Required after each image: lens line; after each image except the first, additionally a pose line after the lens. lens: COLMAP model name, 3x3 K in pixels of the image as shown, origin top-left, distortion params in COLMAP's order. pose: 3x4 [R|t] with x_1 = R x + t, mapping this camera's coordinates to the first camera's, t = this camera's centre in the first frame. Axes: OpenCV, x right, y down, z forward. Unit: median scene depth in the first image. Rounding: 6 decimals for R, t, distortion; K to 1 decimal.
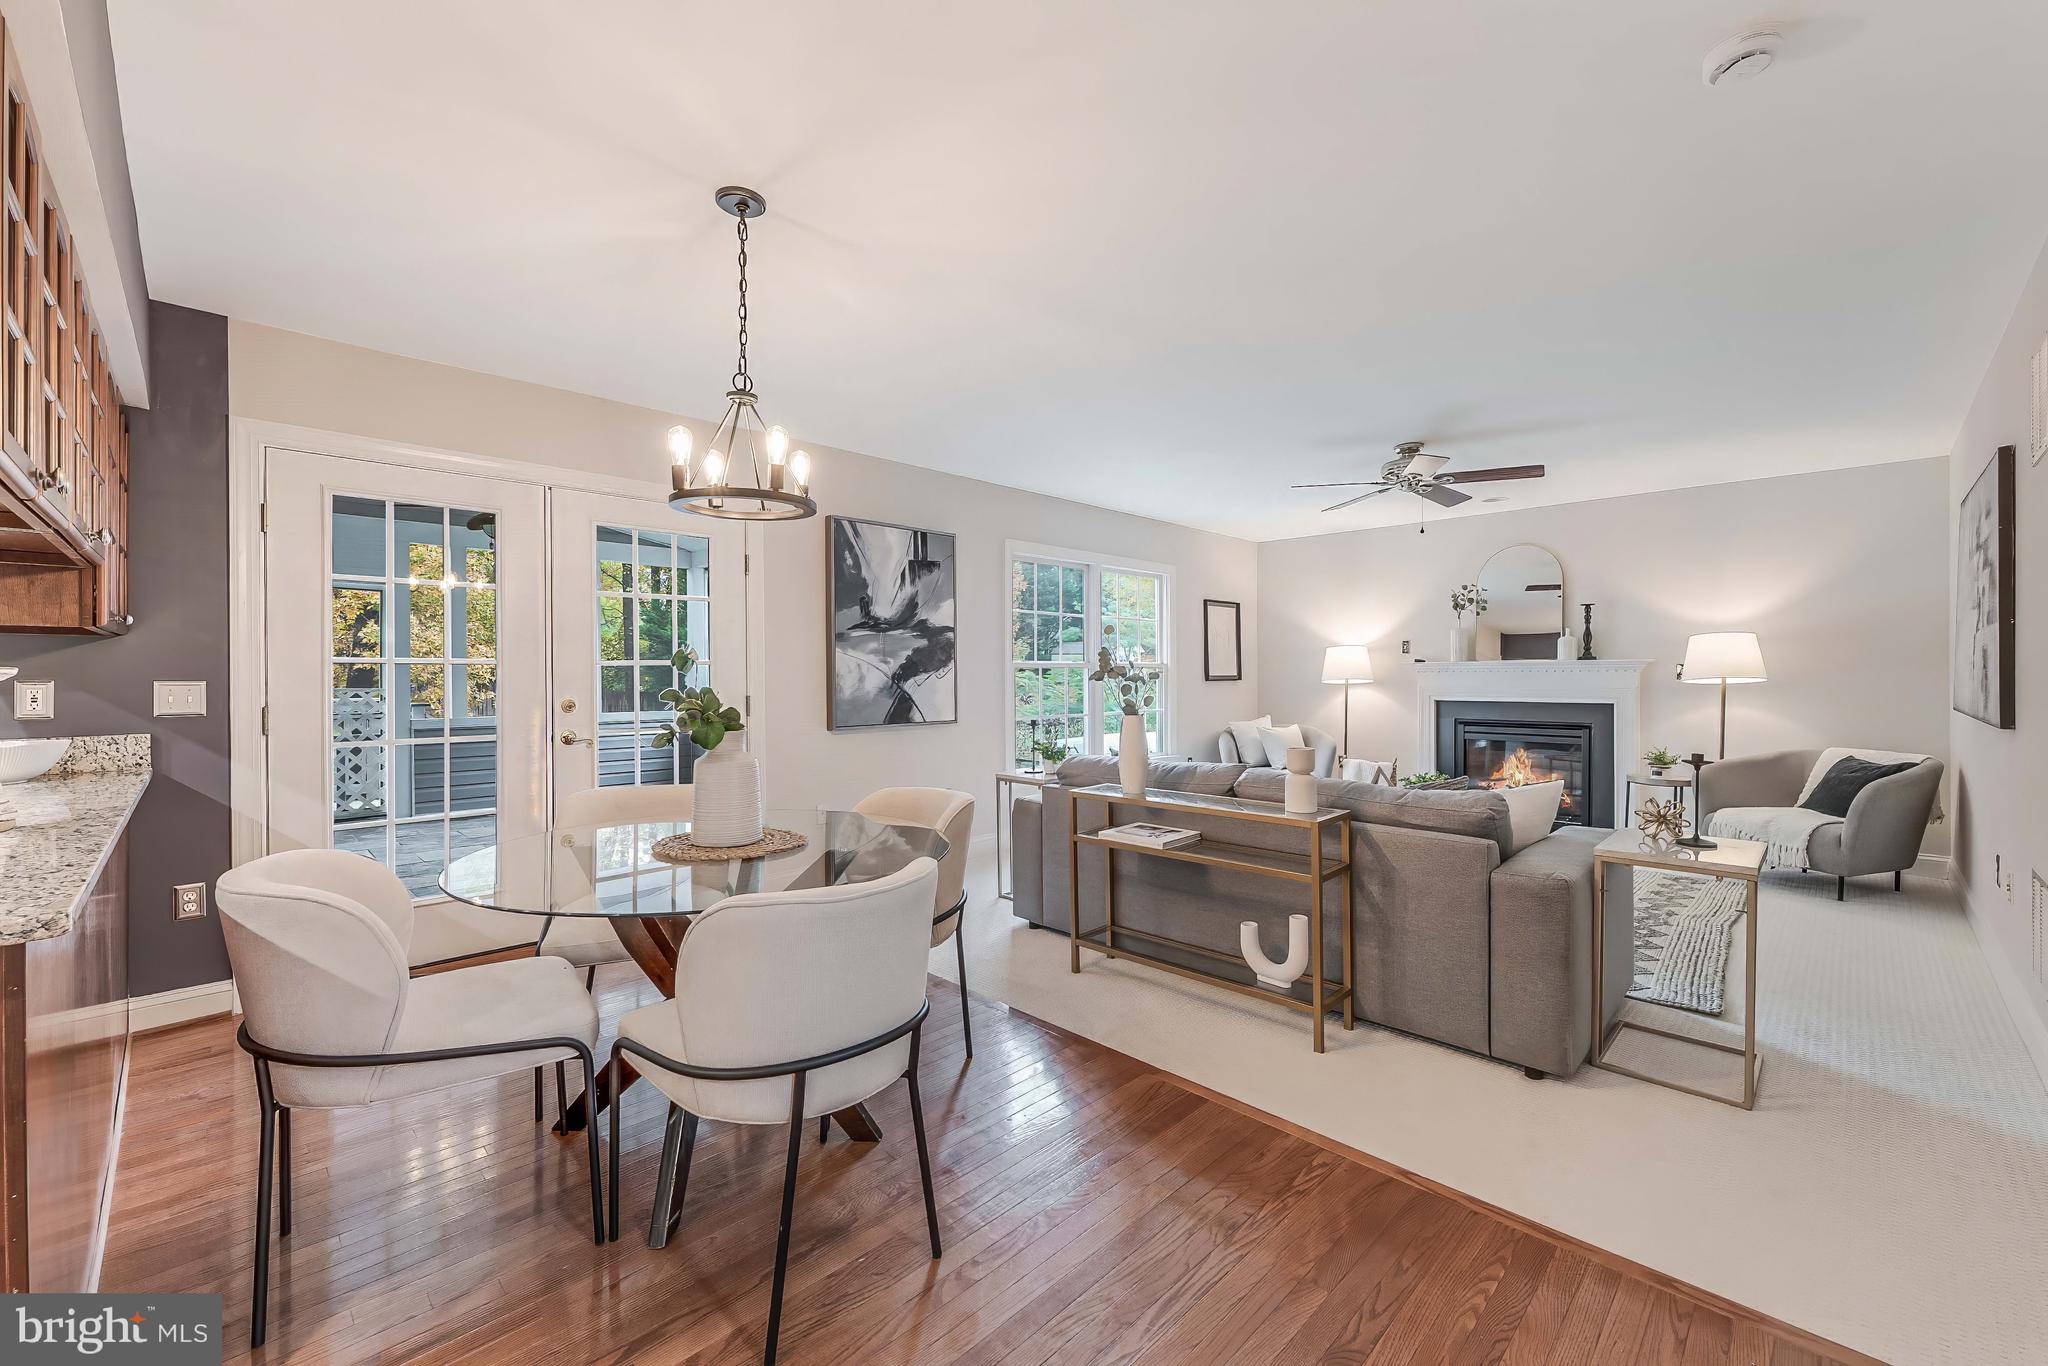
lens RADIAL K [[830.3, 0, 1020.5], [0, 830.3, 678.8], [0, 0, 1]] dist [-0.002105, -0.000637]
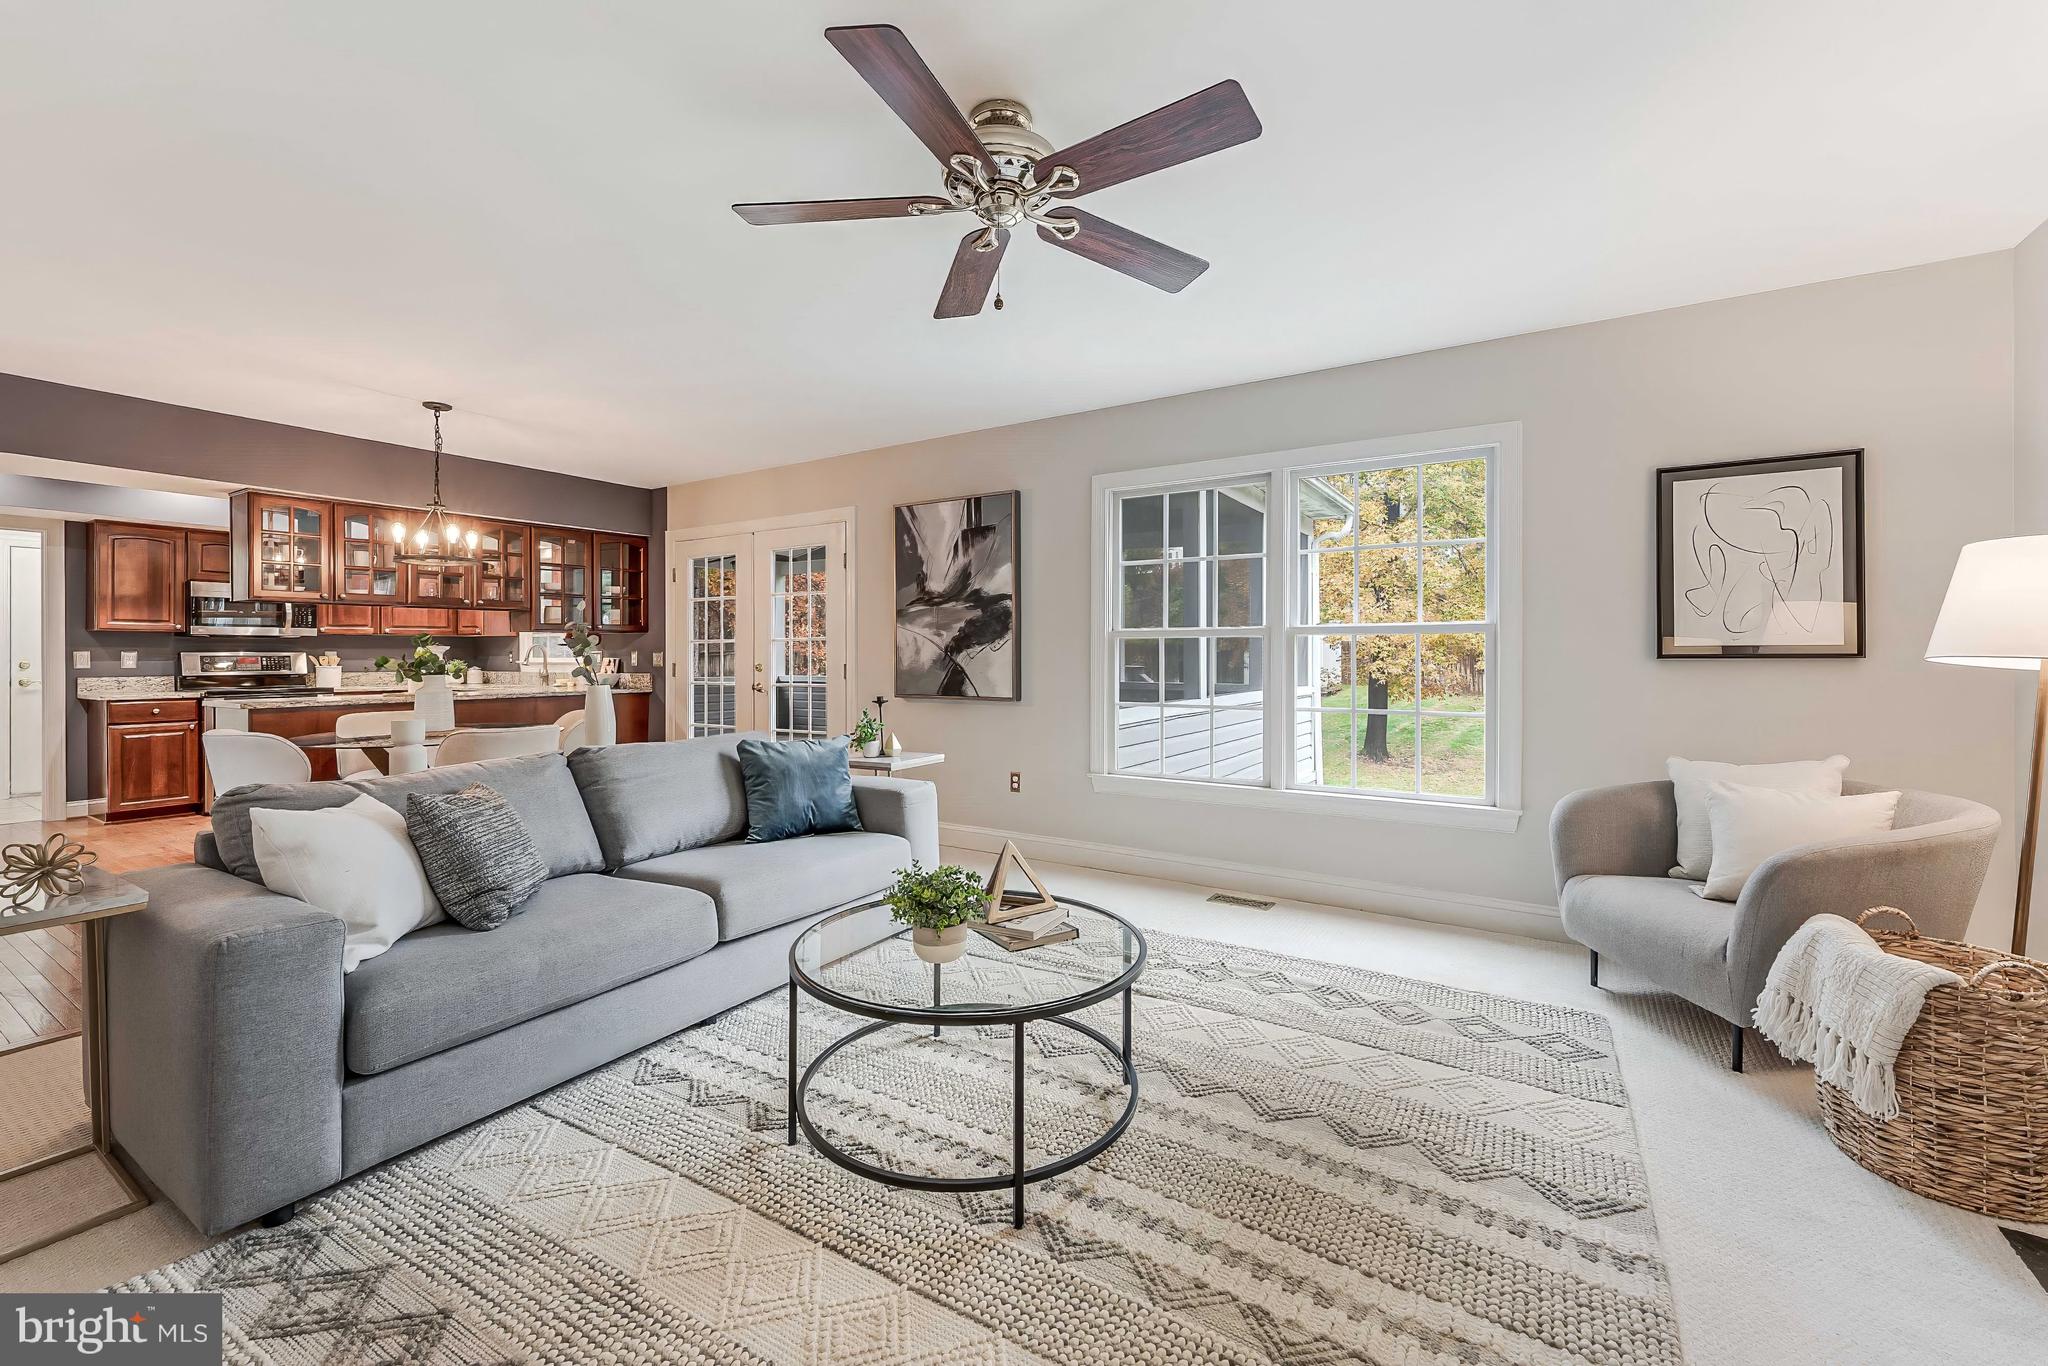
lens RADIAL K [[830.3, 0, 1021.6], [0, 830.3, 652.8], [0, 0, 1]] dist [-0.002105, -0.000637]
pose [[0.221222, 0.004429, -0.975214, 0.840196], [-0.001563, 0.999990, 0.004186, -0.002459], [0.975222, 0.000598, 0.221226, 0.854768]]
